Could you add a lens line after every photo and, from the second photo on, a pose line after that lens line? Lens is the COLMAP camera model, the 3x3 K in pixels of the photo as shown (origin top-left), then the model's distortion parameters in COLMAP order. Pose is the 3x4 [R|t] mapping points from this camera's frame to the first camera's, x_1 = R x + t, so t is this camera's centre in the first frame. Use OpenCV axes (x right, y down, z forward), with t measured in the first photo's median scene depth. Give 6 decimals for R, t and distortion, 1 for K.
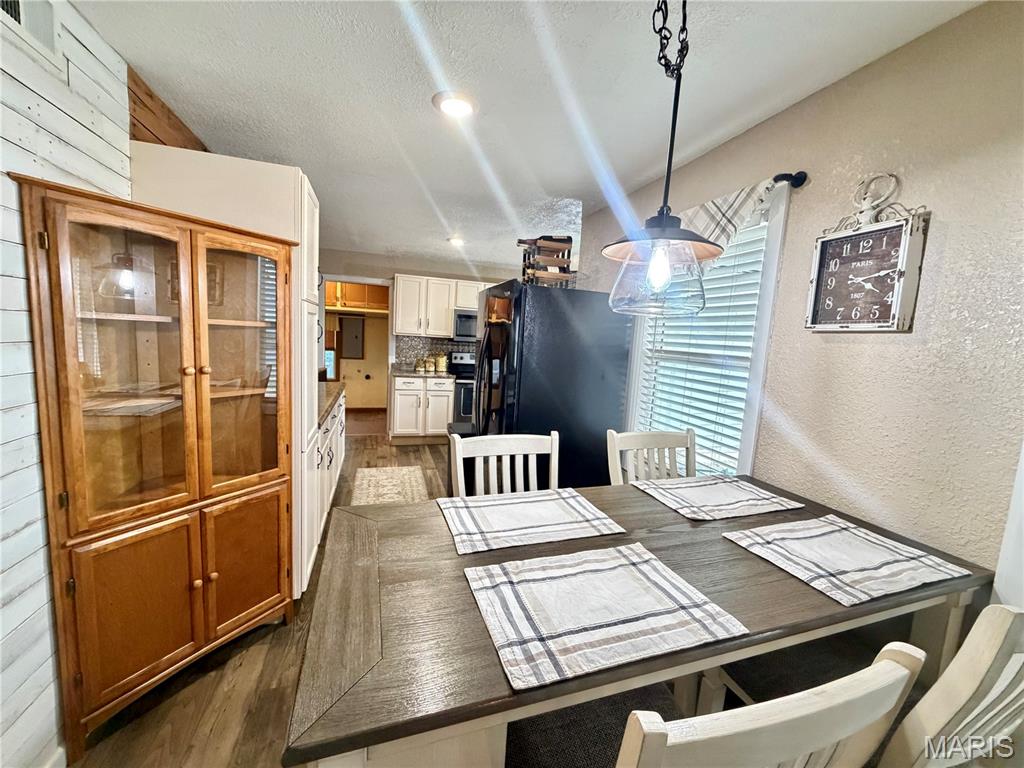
lens RADIAL K [[406.3, 0, 510.0], [0, 406.3, 380.9], [0, 0, 1]] dist [-0.001867, -0.000130]
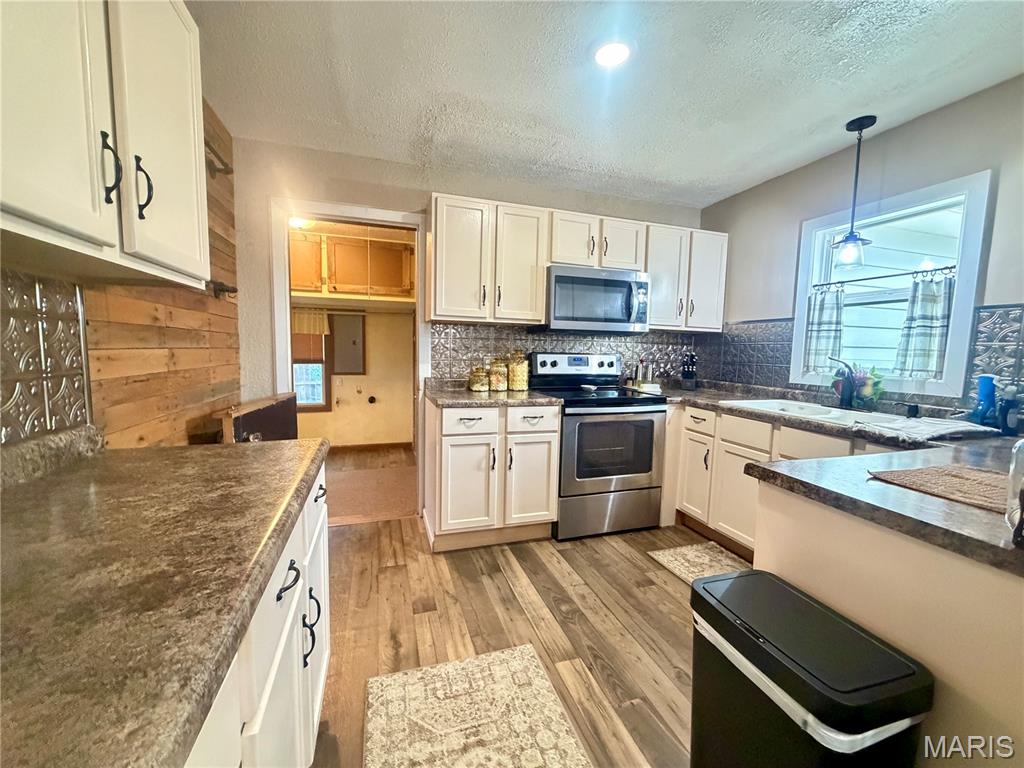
lens RADIAL K [[405.0, 0, 507.9], [0, 405.0, 382.0], [0, 0, 1]] dist [-0.002249, -0.000453]
pose [[0.999365, -0.035639, 0.000318, -0.192273], [0.035635, 0.999005, -0.026816, -0.022069], [0.000638, 0.026810, 0.999640, 0.503696]]
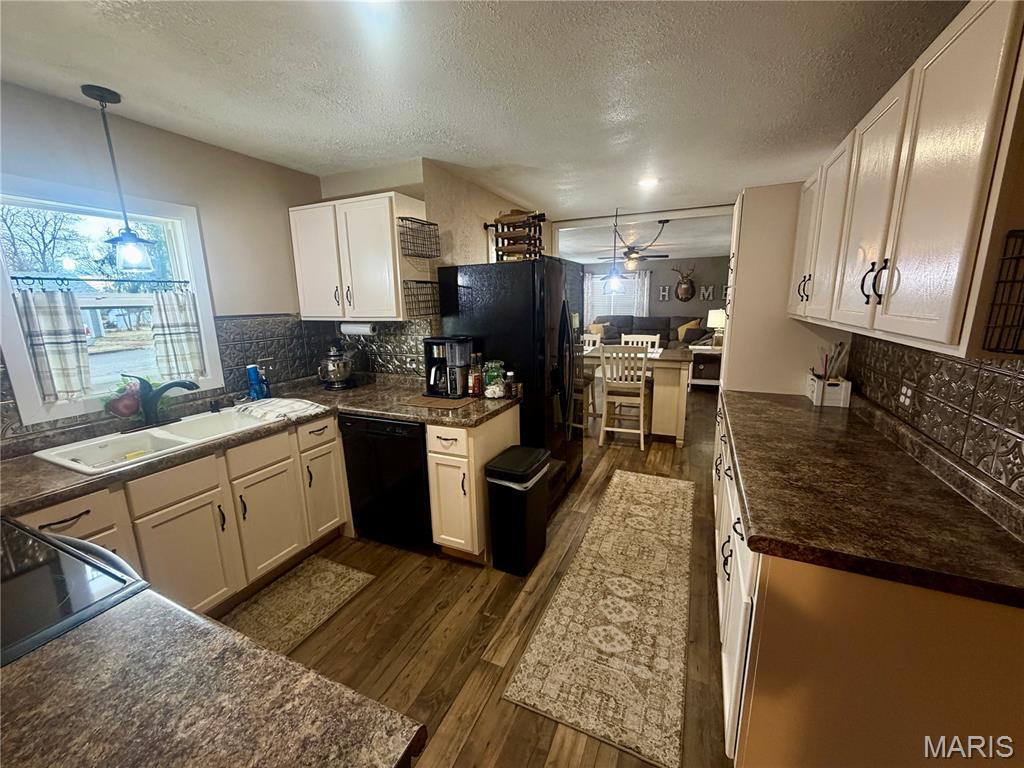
lens RADIAL K [[406.3, 0, 510.0], [0, 406.3, 380.9], [0, 0, 1]] dist [-0.001867, -0.000130]
pose [[-0.738209, -0.174325, 0.651658, -0.337477], [0.057183, 0.946383, 0.317944, -0.138139], [-0.672144, 0.271973, -0.688660, 0.957487]]
